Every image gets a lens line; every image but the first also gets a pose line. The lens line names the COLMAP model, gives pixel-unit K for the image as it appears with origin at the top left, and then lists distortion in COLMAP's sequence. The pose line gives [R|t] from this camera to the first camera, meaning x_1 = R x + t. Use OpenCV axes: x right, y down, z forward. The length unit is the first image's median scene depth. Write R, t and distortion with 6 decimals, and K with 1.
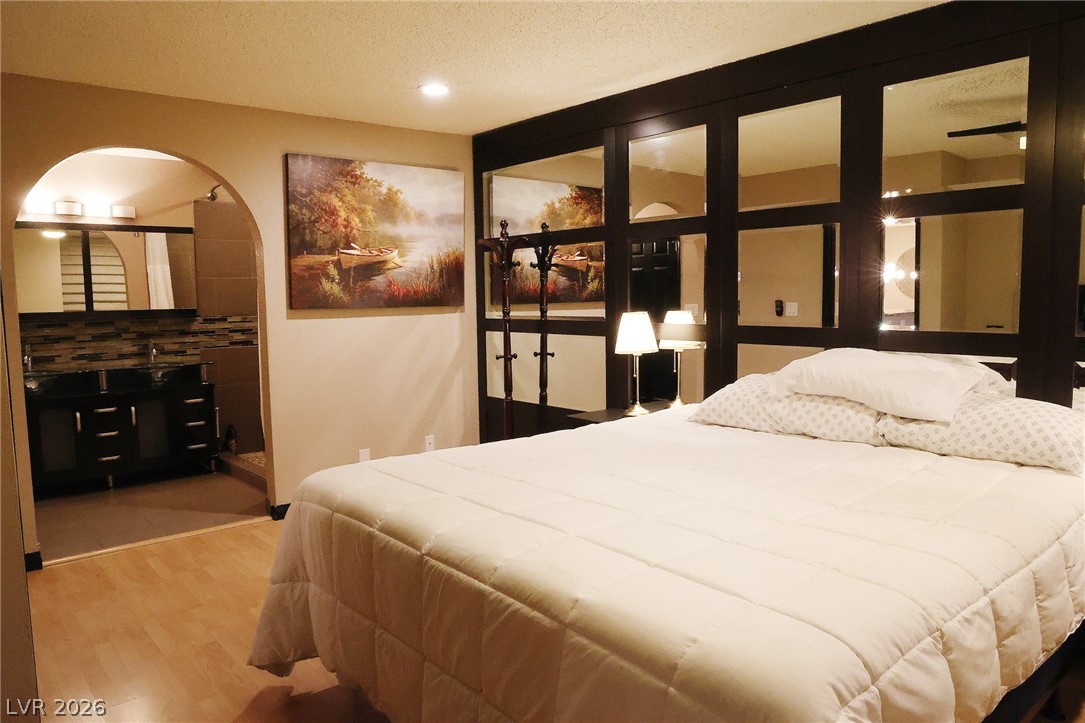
lens RADIAL K [[743.6, 0, 553.1], [0, 743.6, 367.9], [0, 0, 1]] dist [-0.102775, 0.071329]
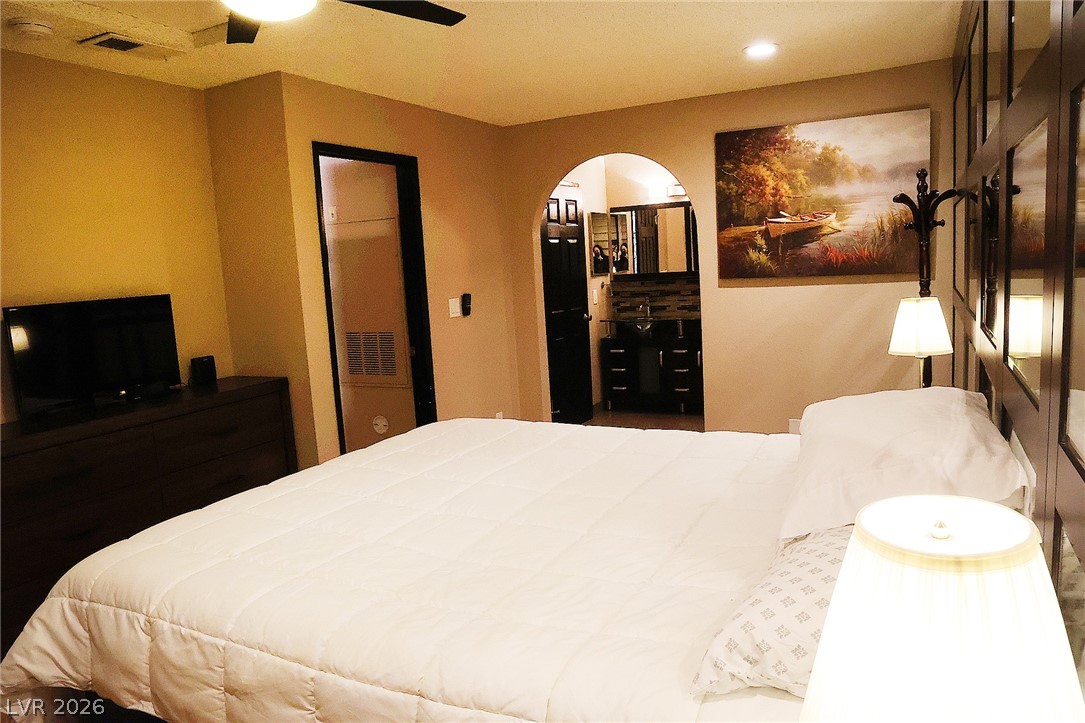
lens RADIAL K [[743.6, 0, 553.1], [0, 743.6, 367.9], [0, 0, 1]] dist [-0.102775, 0.071329]
pose [[0.373991, 0.125834, -0.918856, 0.544649], [-0.035175, 0.991964, 0.121529, -0.069487], [0.926765, -0.013130, 0.375412, 0.342481]]
